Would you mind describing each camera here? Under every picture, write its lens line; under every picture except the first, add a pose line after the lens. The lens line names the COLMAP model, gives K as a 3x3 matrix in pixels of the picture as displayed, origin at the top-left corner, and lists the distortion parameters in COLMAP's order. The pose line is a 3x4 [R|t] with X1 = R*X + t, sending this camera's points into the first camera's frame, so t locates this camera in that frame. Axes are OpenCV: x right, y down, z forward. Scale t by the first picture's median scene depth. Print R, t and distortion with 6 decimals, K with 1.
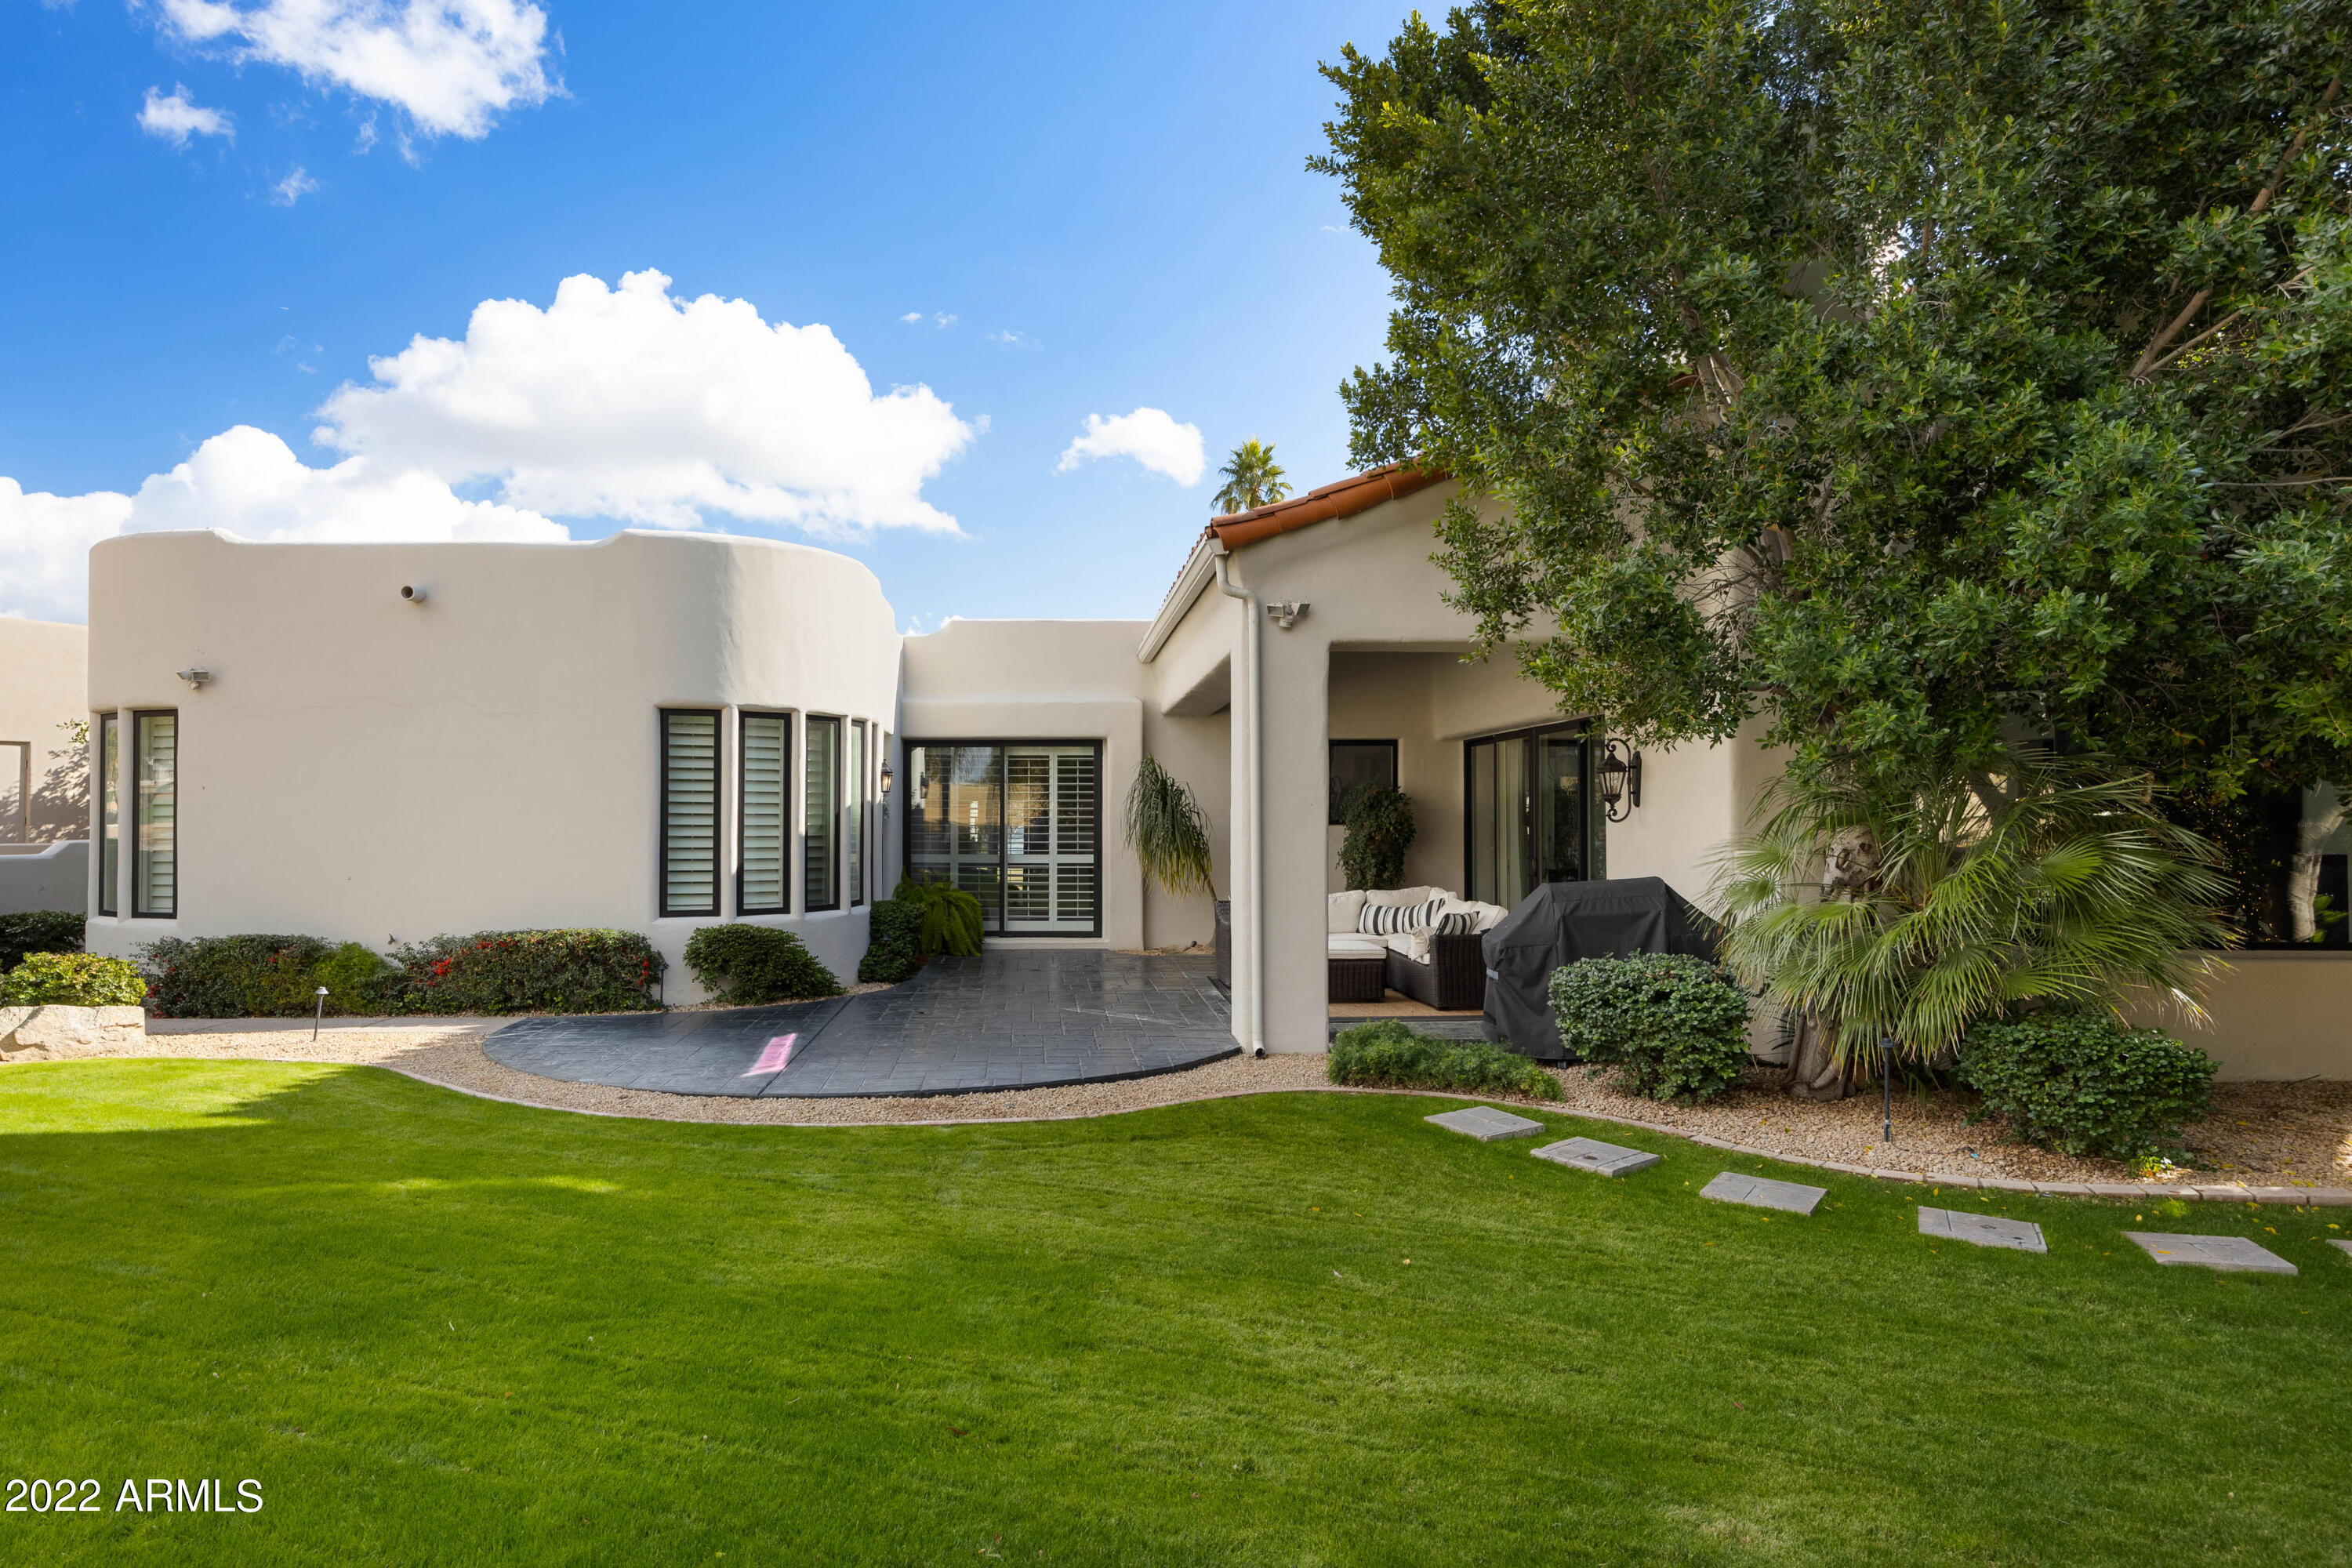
lens RADIAL K [[1417.1, 0, 1176.0], [0, 1417.1, 784.0], [0, 0, 1]] dist [0.043131, -0.017232]
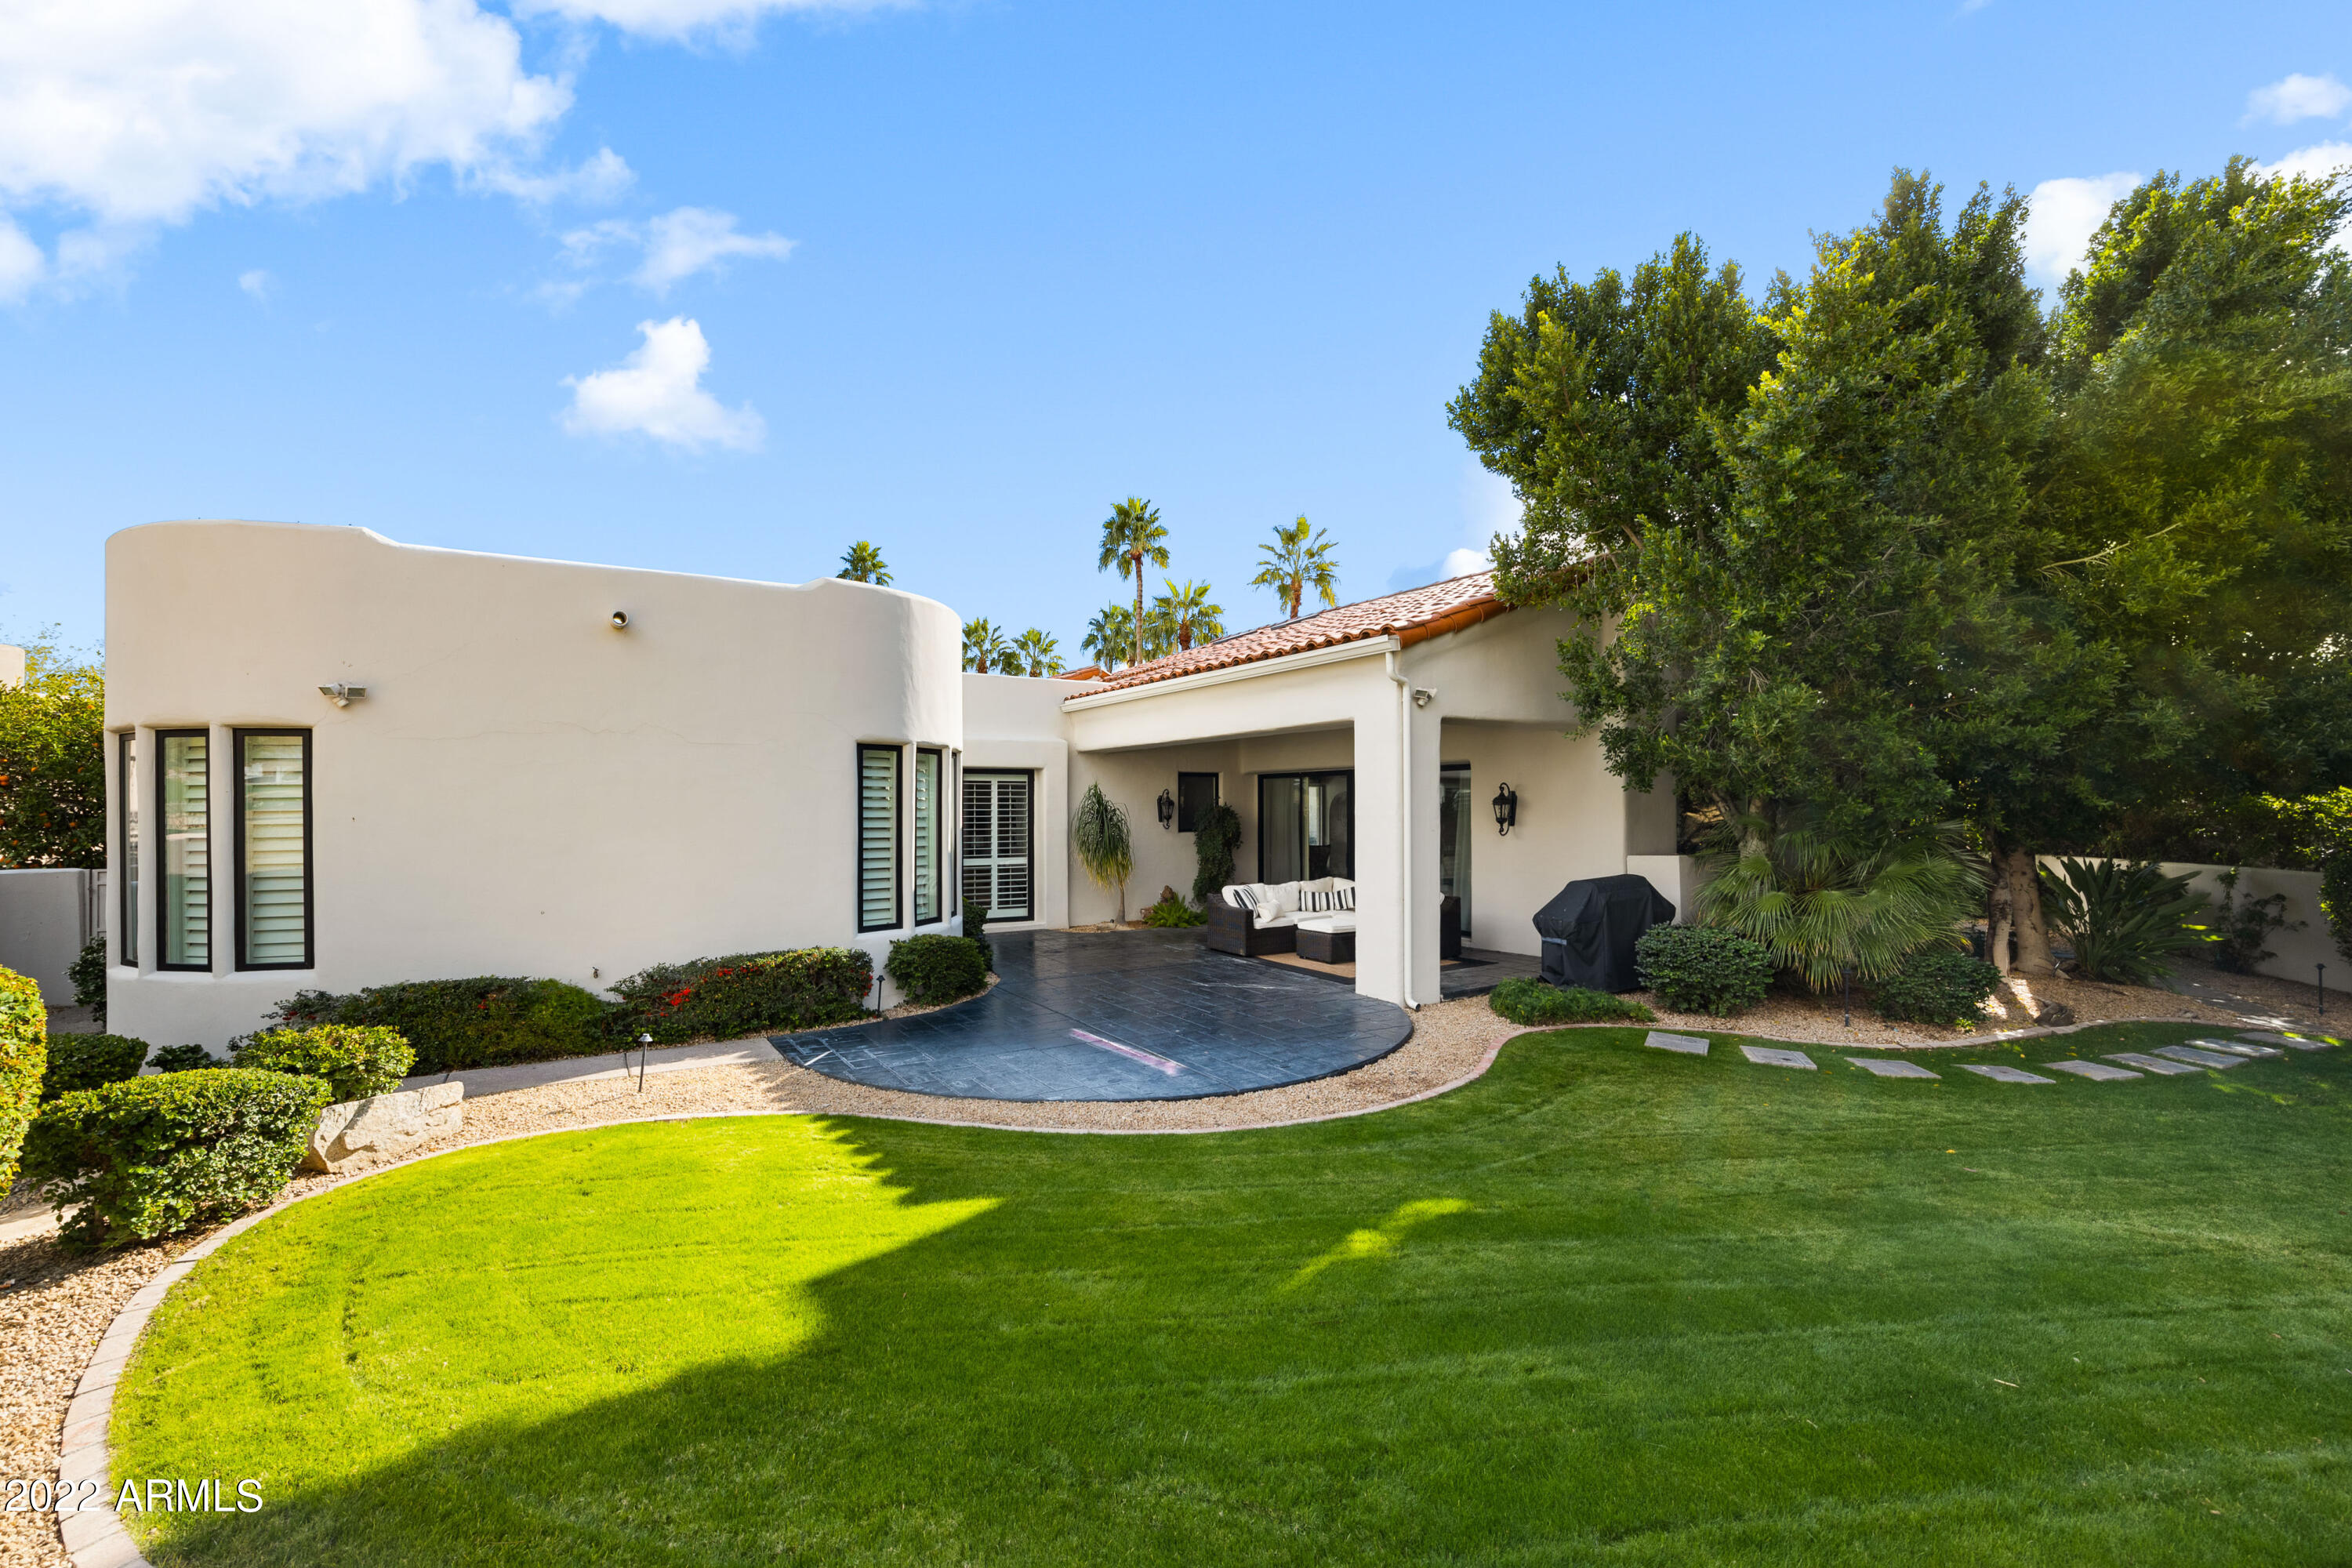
lens RADIAL K [[940.5, 0, 1169.0], [0, 940.5, 789.2], [0, 0, 1]] dist [-0.000533, 0.005036]
pose [[0.877631, 0.009956, 0.479233, -0.506239], [-0.011499, 0.999934, 0.000286, -0.020911], [-0.479199, -0.005762, 0.877688, 0.247630]]
